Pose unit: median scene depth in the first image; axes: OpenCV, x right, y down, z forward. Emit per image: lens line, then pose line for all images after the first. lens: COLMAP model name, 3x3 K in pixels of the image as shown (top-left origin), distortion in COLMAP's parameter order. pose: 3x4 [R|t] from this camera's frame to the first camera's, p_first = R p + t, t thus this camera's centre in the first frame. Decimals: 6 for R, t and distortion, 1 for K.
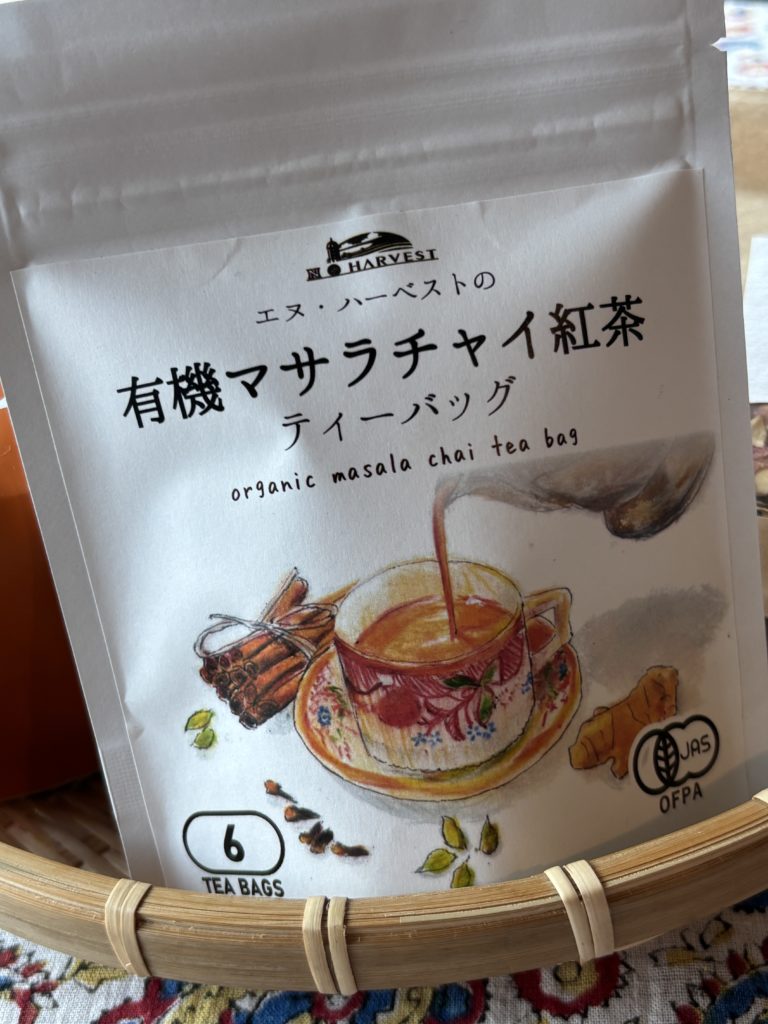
lens RADIAL K [[1320.4, 0, 384.0], [0, 1320.4, 512.0], [0, 0, 1]] dist [0.268700, -1.547128]
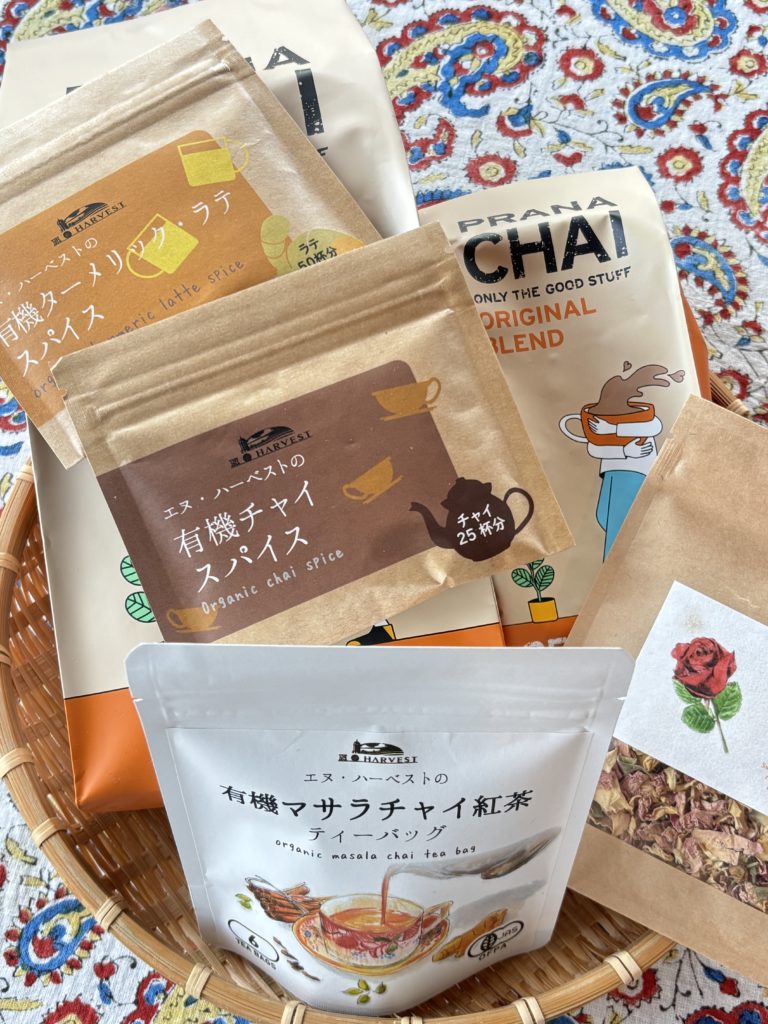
lens RADIAL K [[1320.4, 0, 384.0], [0, 1320.4, 512.0], [0, 0, 1]] dist [0.268700, -1.547128]
pose [[0.979361, 0.198353, 0.038833, -0.131280], [-0.182962, 0.788384, 0.587346, -1.449254], [0.085886, -0.582329, 0.808404, -0.178295]]
